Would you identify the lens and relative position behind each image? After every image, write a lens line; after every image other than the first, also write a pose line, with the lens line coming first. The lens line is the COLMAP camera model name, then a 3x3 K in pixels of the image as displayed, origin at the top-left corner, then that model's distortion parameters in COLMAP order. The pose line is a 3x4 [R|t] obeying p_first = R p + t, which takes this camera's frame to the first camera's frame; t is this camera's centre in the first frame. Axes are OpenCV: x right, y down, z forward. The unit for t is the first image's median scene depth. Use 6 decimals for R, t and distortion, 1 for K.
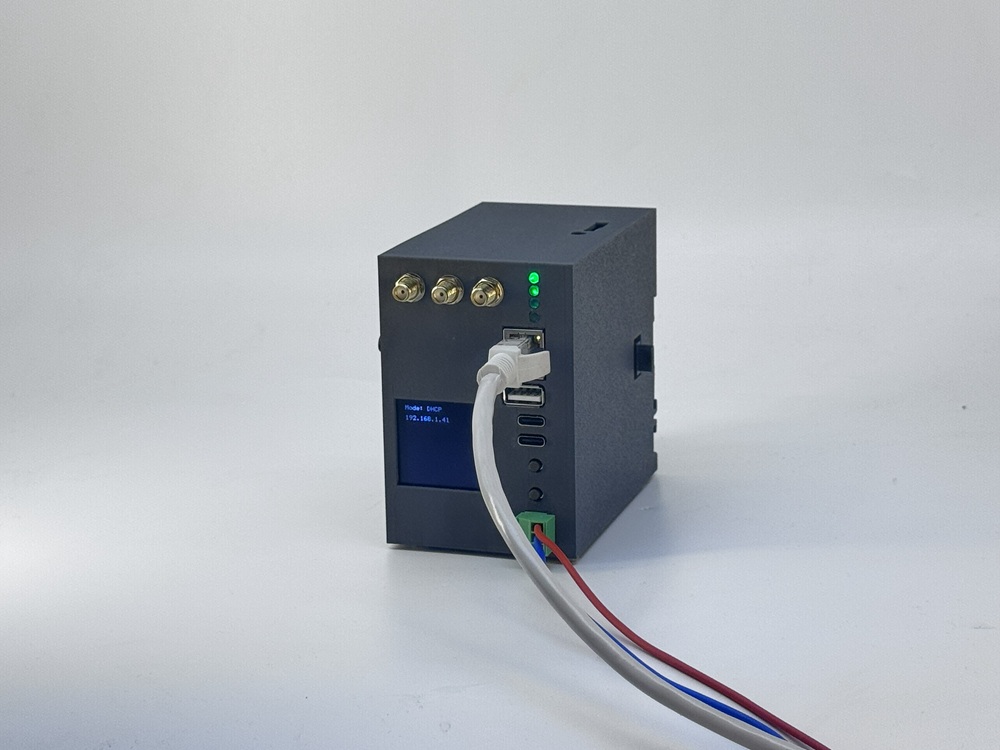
lens RADIAL K [[2240.3, 0, 500.3], [0, 2240.3, 373.9], [0, 0, 1]] dist [0.343072, 0.000000]
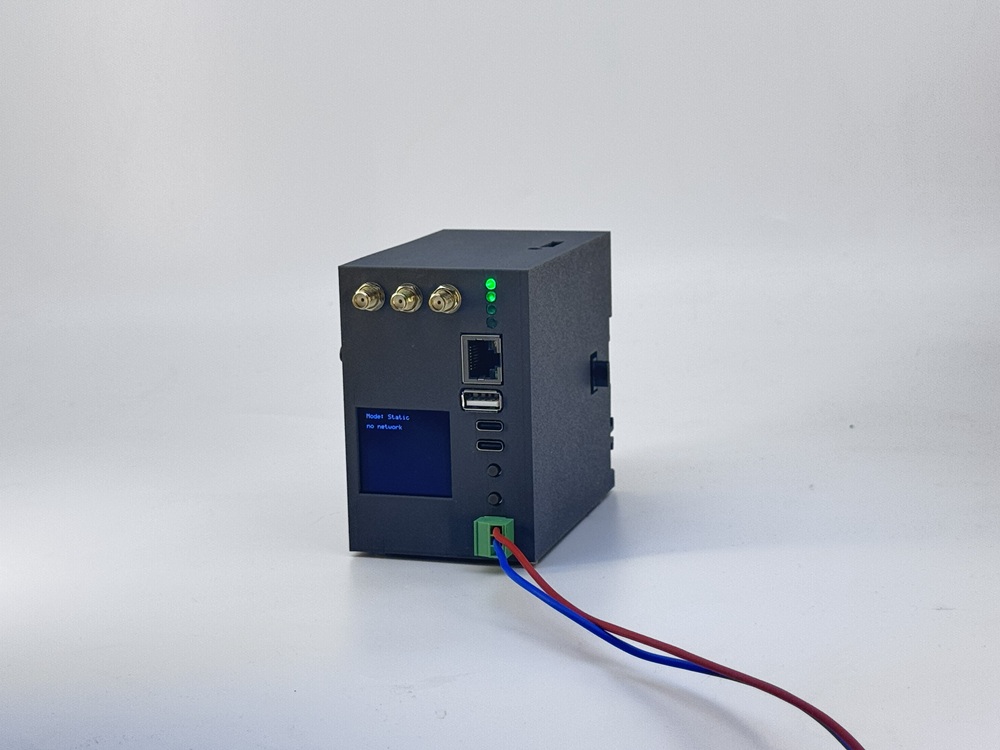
lens RADIAL K [[1961.8, 0, 502.3], [0, 1961.8, 379.6], [0, 0, 1]] dist [0.091939, 0.000000]
pose [[0.999910, -0.007589, 0.011022, 0.009721], [0.008183, 0.998461, -0.054849, 0.047990], [-0.010588, 0.054934, 0.998434, 0.106917]]
